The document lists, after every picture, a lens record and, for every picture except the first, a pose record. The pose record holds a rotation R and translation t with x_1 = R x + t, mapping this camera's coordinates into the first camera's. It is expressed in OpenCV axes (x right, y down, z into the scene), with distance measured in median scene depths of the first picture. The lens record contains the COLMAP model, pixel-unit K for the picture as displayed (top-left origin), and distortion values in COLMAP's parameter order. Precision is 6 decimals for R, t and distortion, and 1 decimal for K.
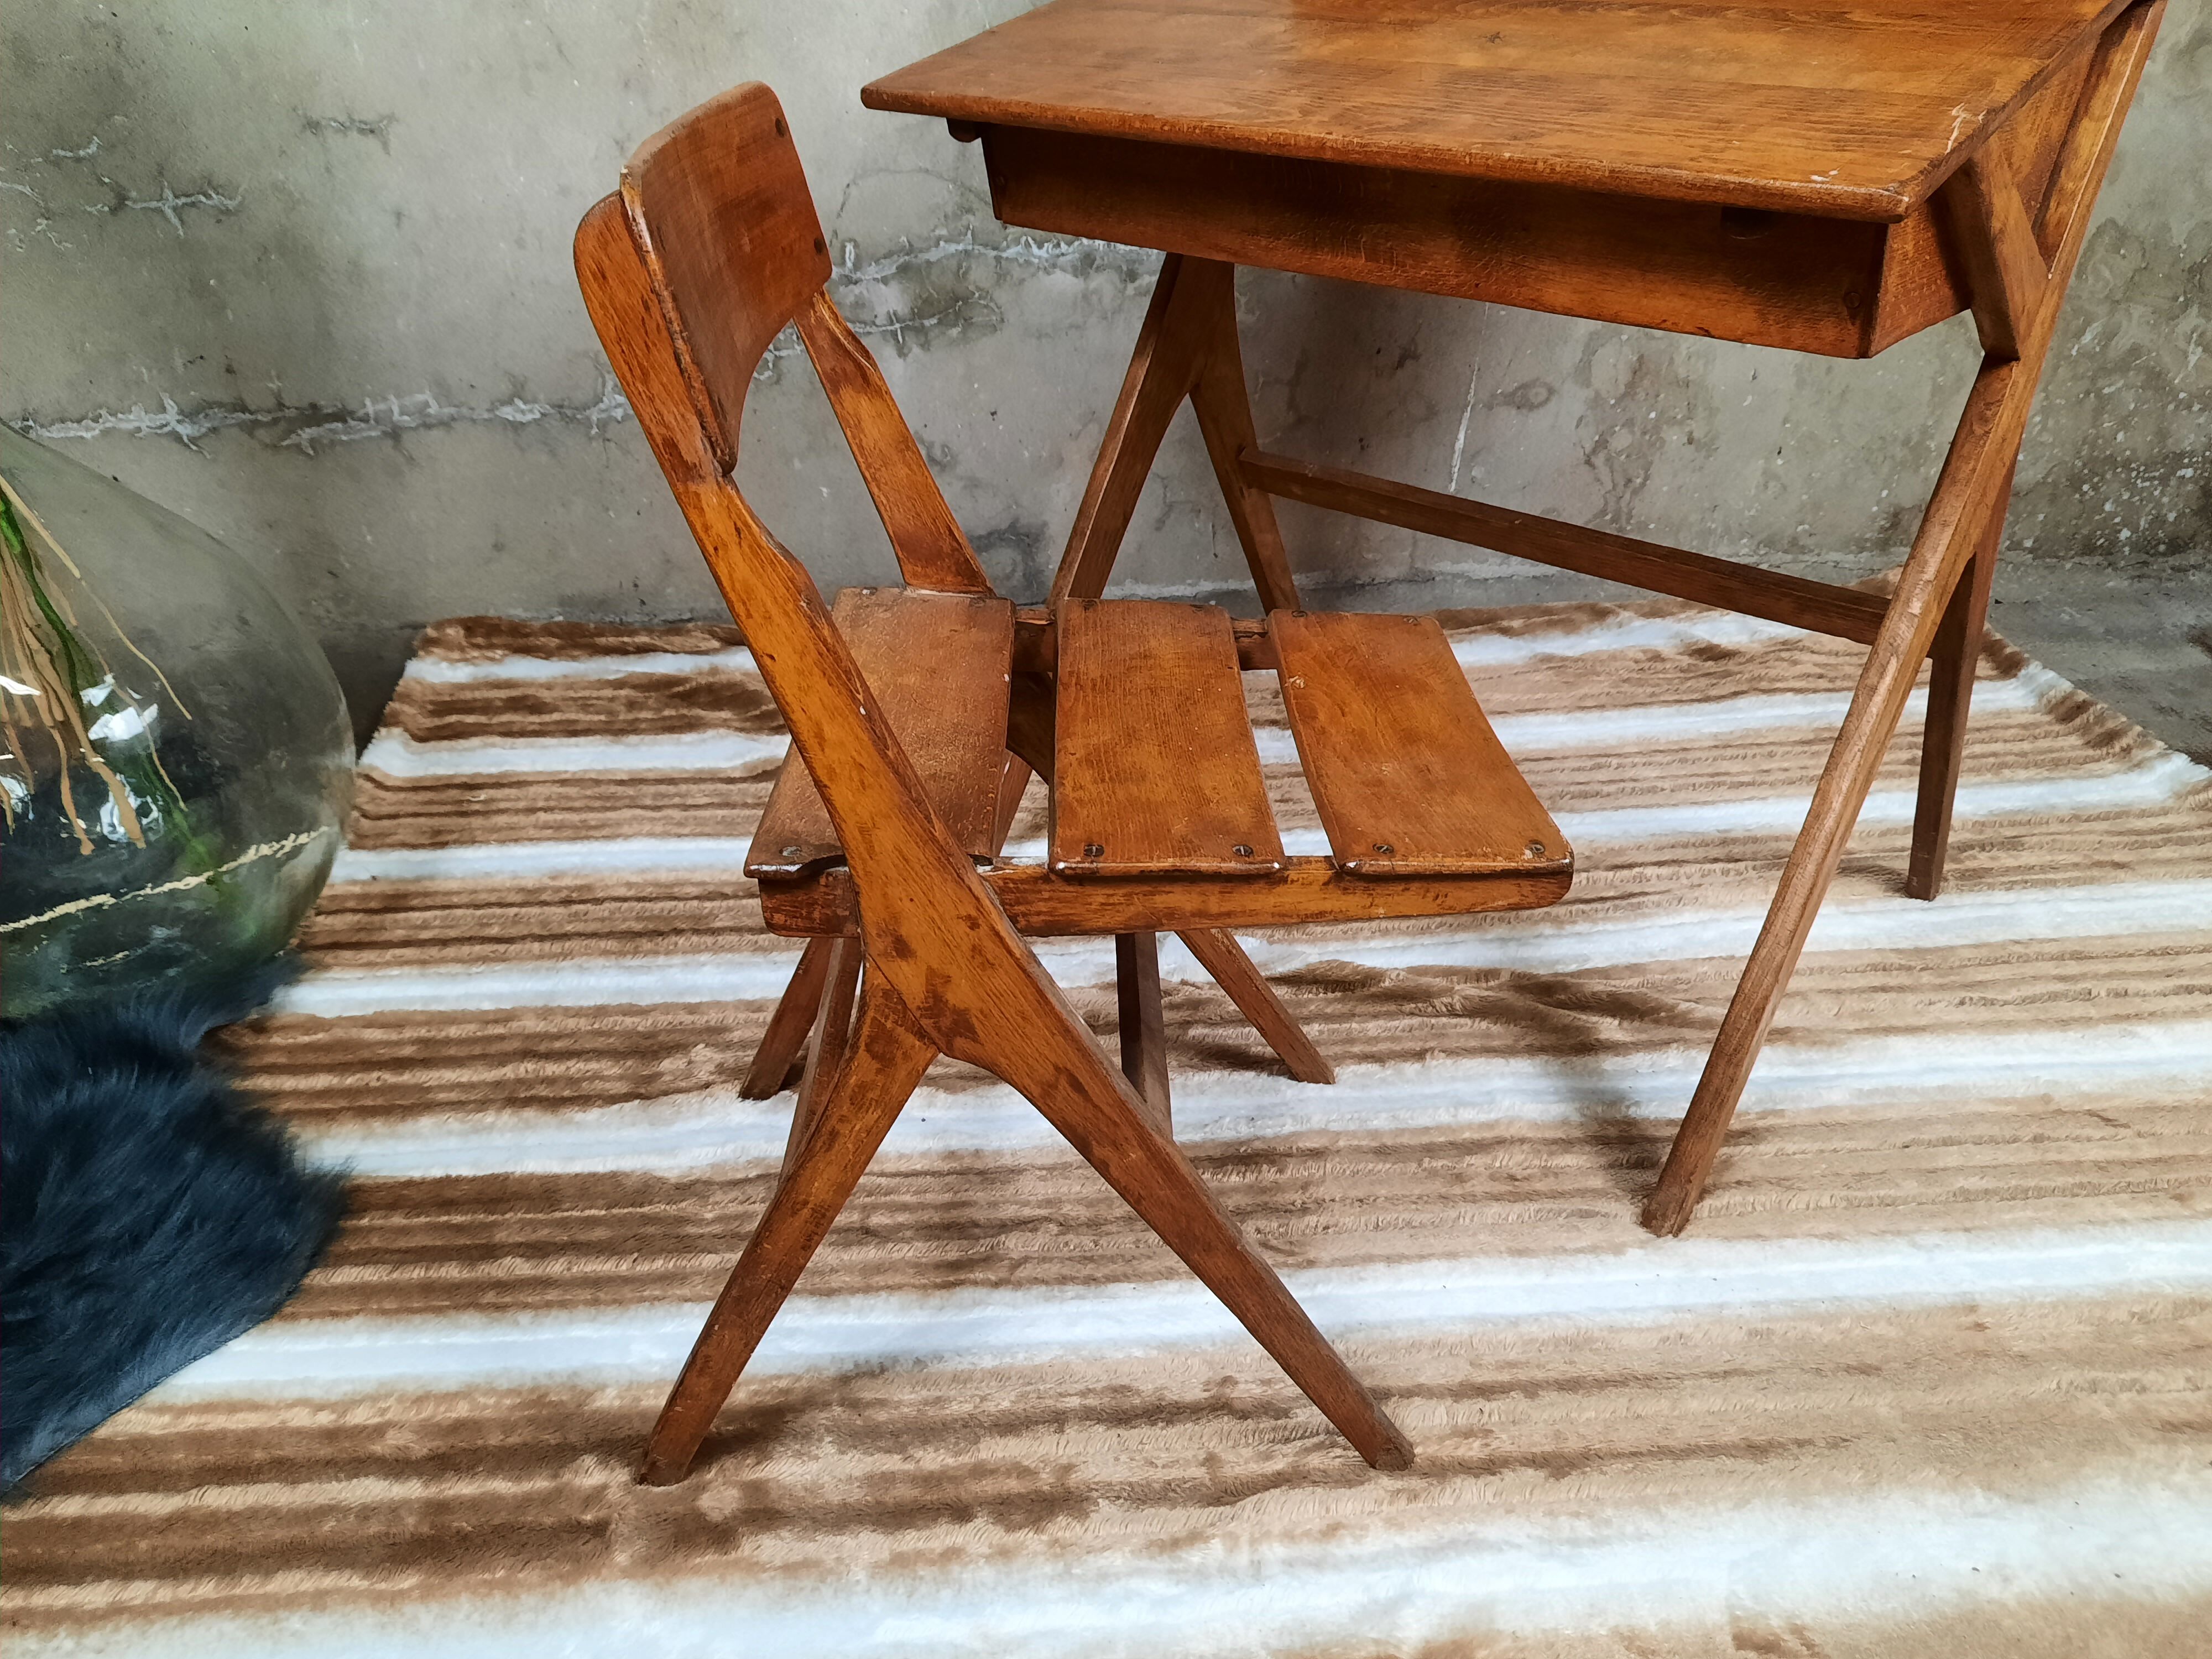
lens RADIAL K [[1640.6, 0, 1119.3], [0, 1640.6, 838.9], [0, 0, 1]] dist [0.042189, -0.040710]
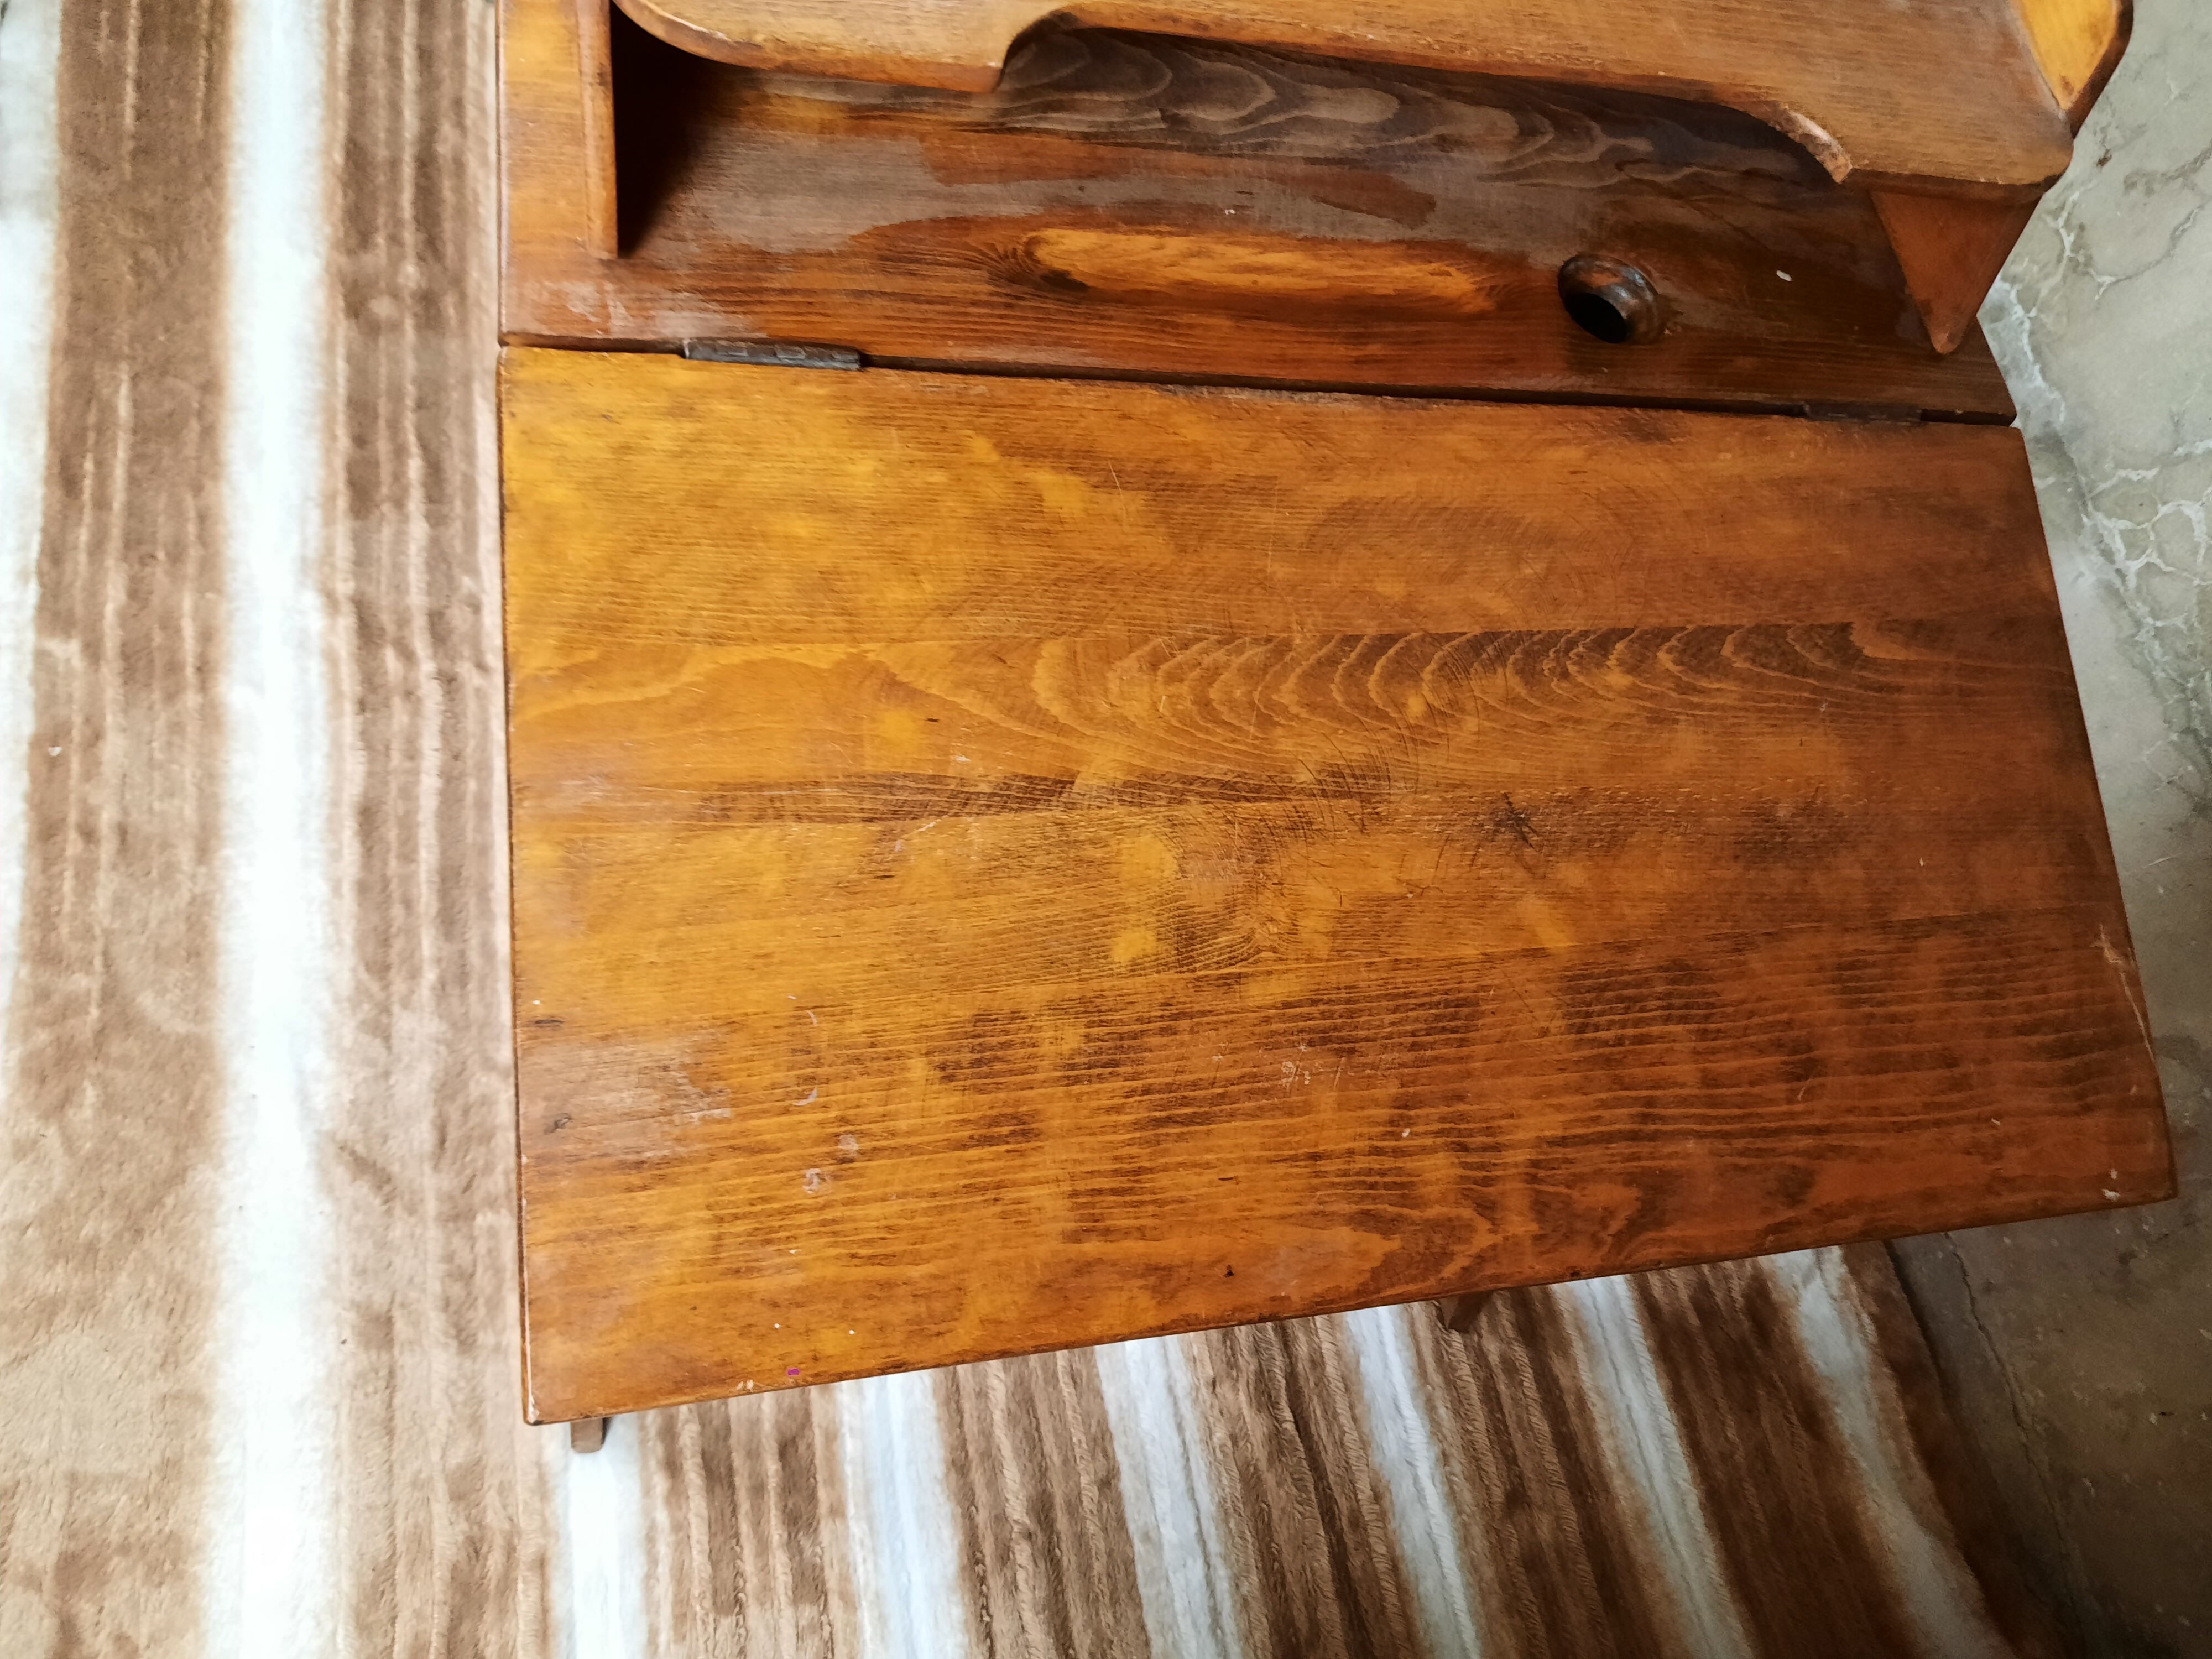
lens RADIAL K [[1640.6, 0, 1121.7], [0, 1640.6, 811.0], [0, 0, 1]] dist [0.042189, -0.040710]
pose [[0.095460, 0.921488, -0.376493, 0.512831], [-0.720265, 0.325008, 0.612852, -0.541118], [0.687099, 0.212672, 0.694741, 0.314724]]
